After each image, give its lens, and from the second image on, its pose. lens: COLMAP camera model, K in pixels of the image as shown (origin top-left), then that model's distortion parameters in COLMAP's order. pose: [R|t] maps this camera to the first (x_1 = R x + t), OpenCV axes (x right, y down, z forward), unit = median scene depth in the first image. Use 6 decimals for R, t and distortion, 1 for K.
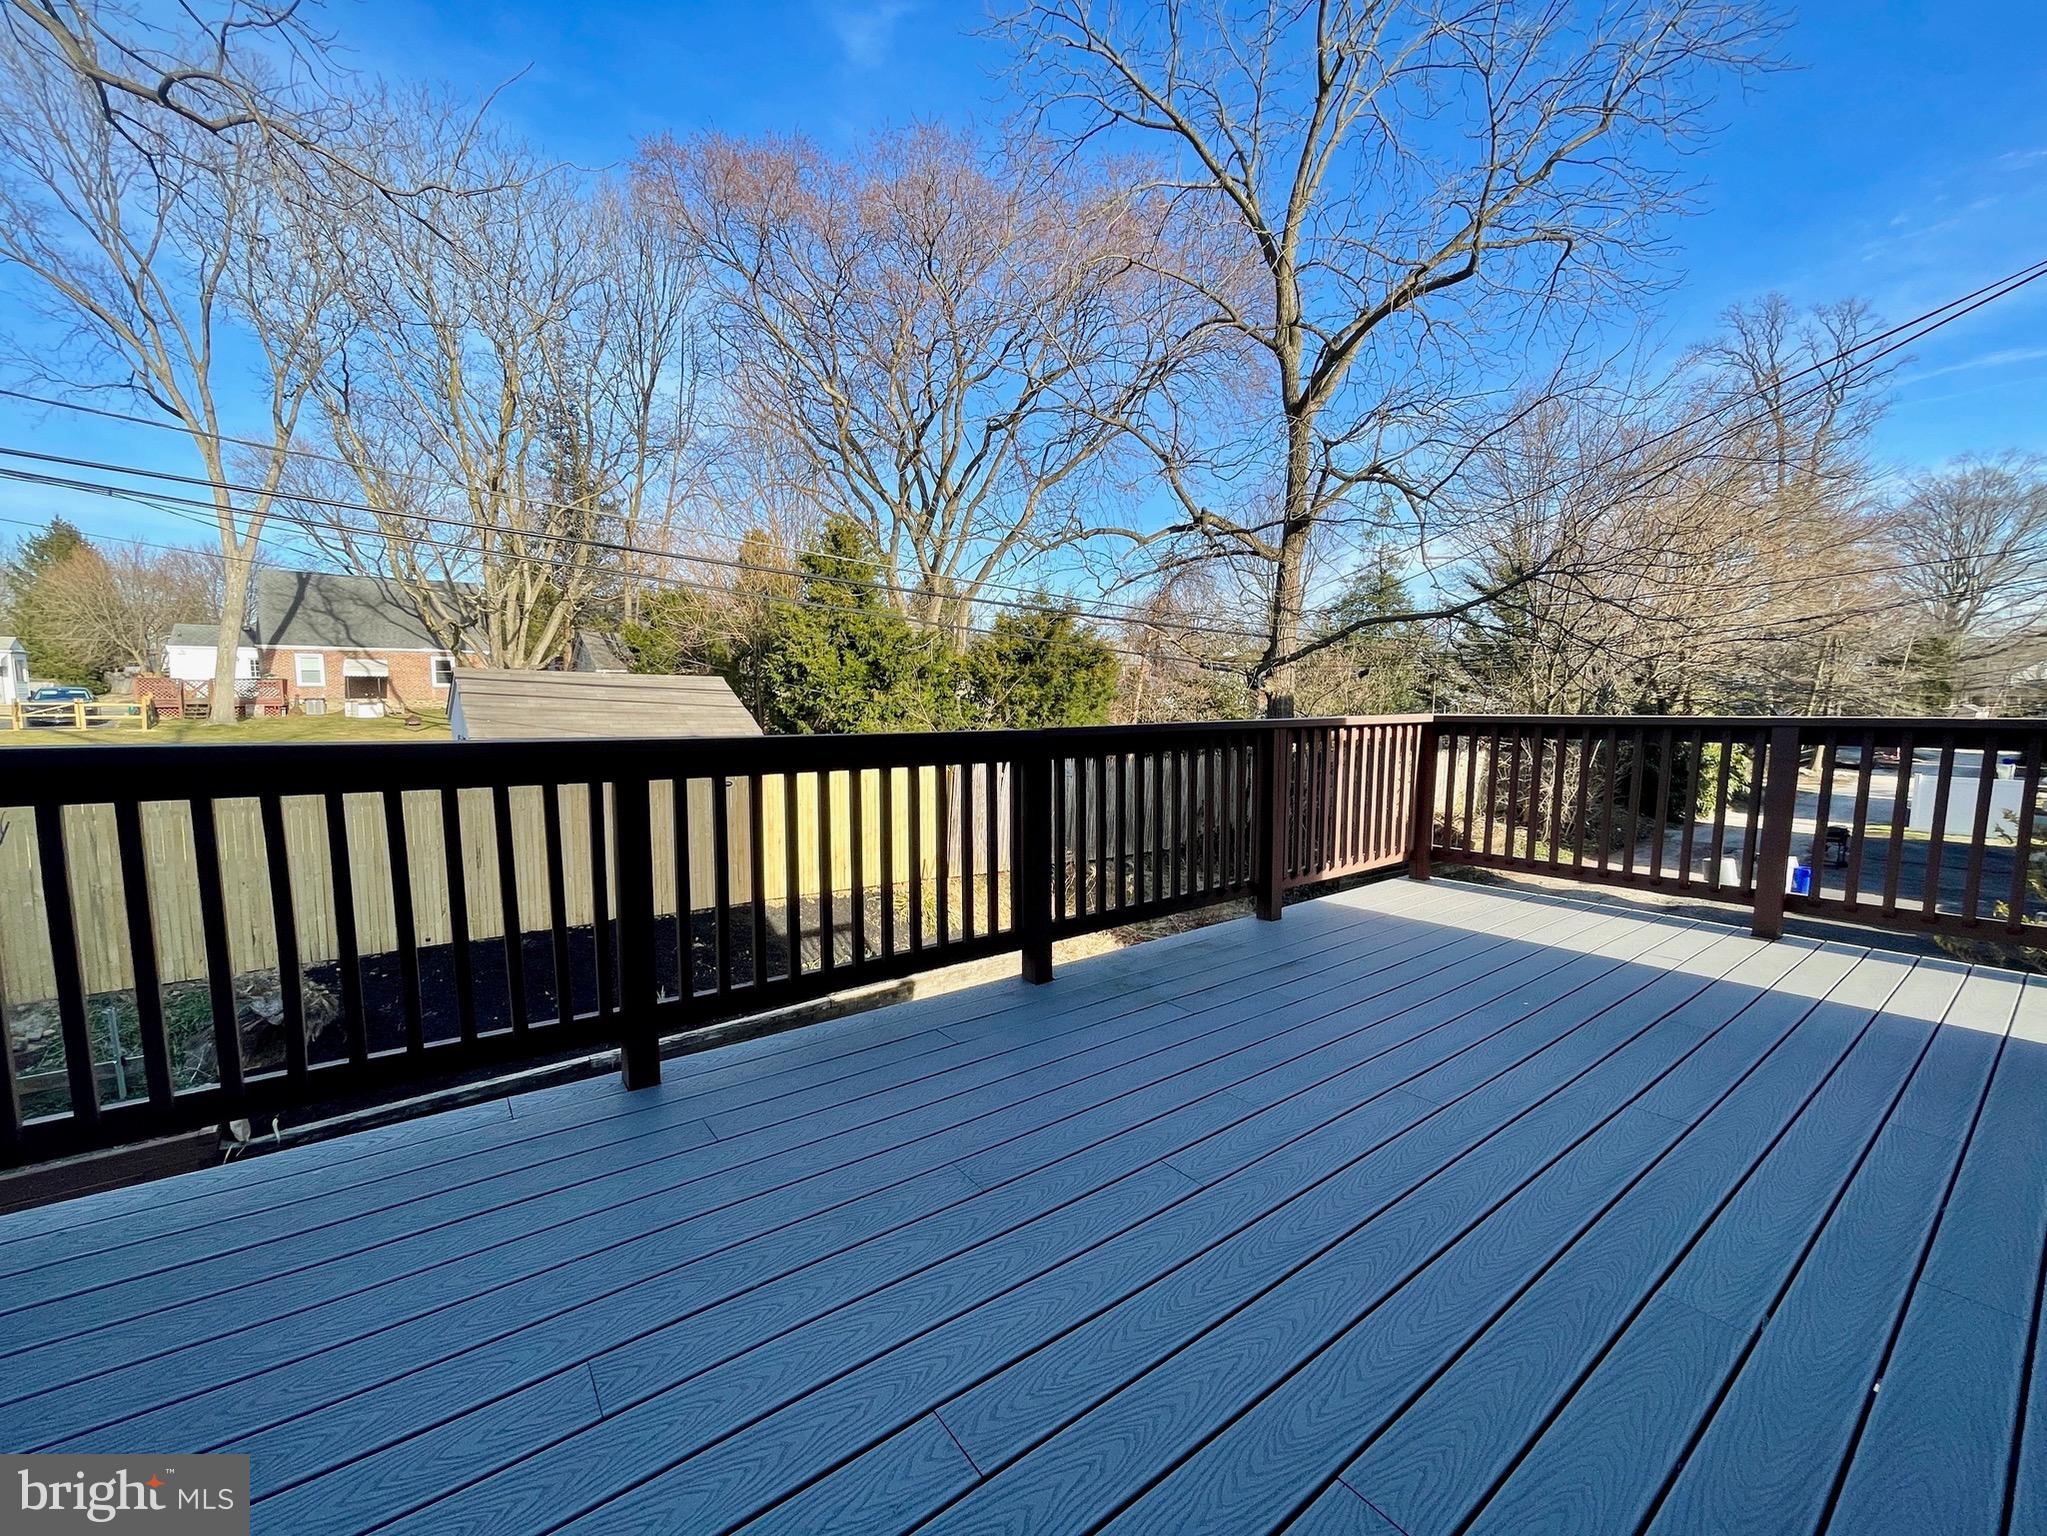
lens RADIAL K [[826.2, 0, 1022.7], [0, 826.2, 765.6], [0, 0, 1]] dist [-0.002709, -0.000628]
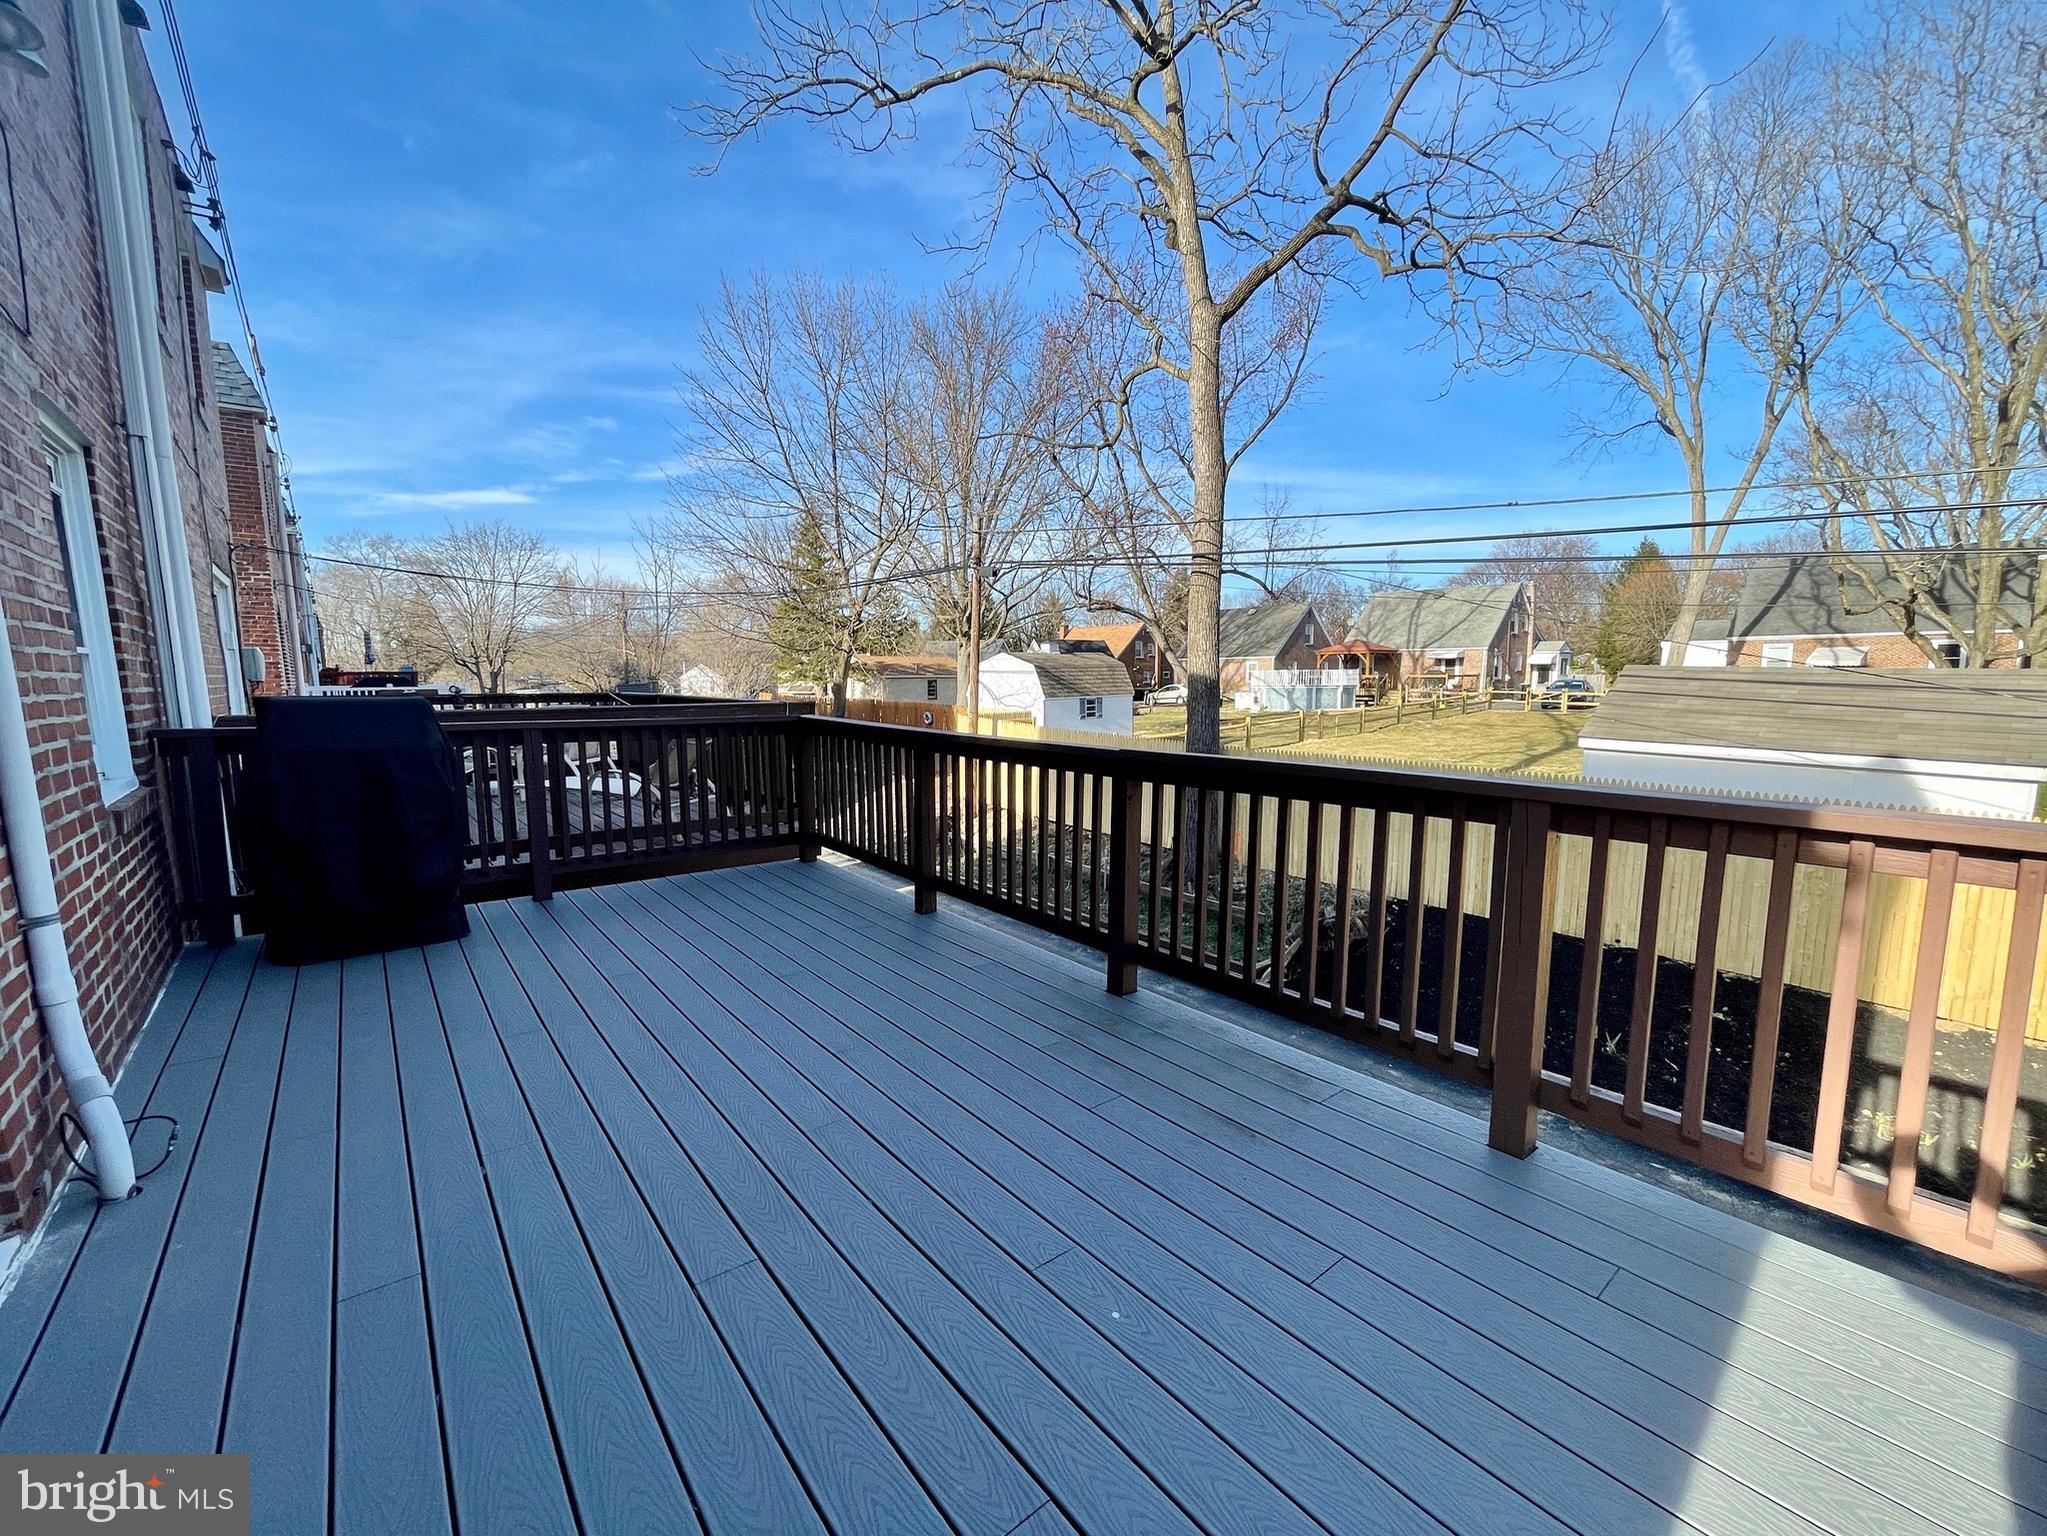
lens RADIAL K [[826.2, 0, 1016.5], [0, 826.2, 780.2], [0, 0, 1]] dist [-0.002709, -0.000628]
pose [[0.036056, 0.118554, -0.992293, 0.456299], [-0.086294, 0.989599, 0.115097, -0.050709], [0.995617, 0.081479, 0.045911, 0.359887]]
